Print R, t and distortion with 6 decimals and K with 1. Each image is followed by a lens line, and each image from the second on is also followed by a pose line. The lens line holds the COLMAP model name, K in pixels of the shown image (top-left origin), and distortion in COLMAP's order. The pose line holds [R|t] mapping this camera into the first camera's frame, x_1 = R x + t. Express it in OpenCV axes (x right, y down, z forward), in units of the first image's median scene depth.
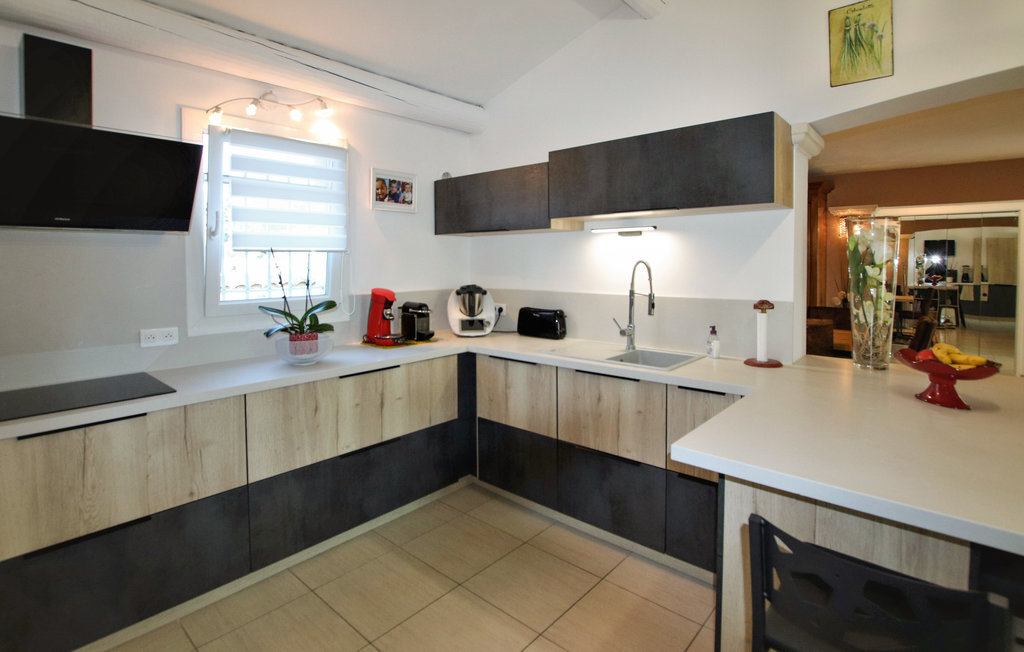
lens RADIAL K [[483.9, 0, 514.8], [0, 483.9, 302.6], [0, 0, 1]] dist [-0.014800, -0.000023]
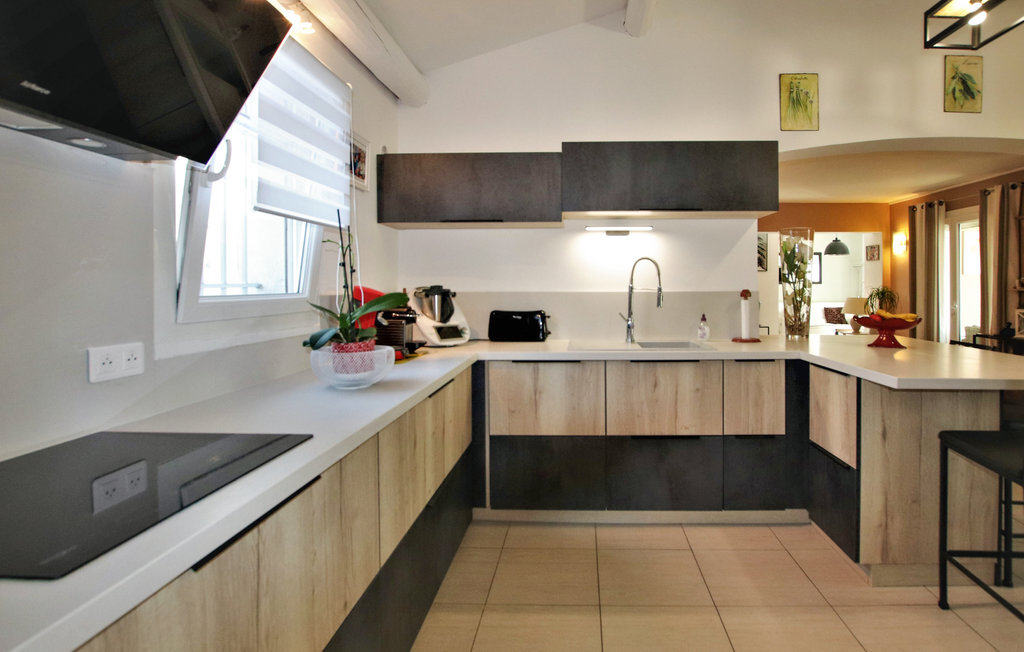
lens RADIAL K [[517.1, 0, 512.0], [0, 517.1, 326.0], [0, 0, 1]] dist [-0.023354, 0.000465]
pose [[0.786243, -0.039737, 0.616638, -0.684375], [0.051580, 0.998668, -0.001411, 0.051885], [-0.615761, 0.032916, 0.787245, 0.280650]]
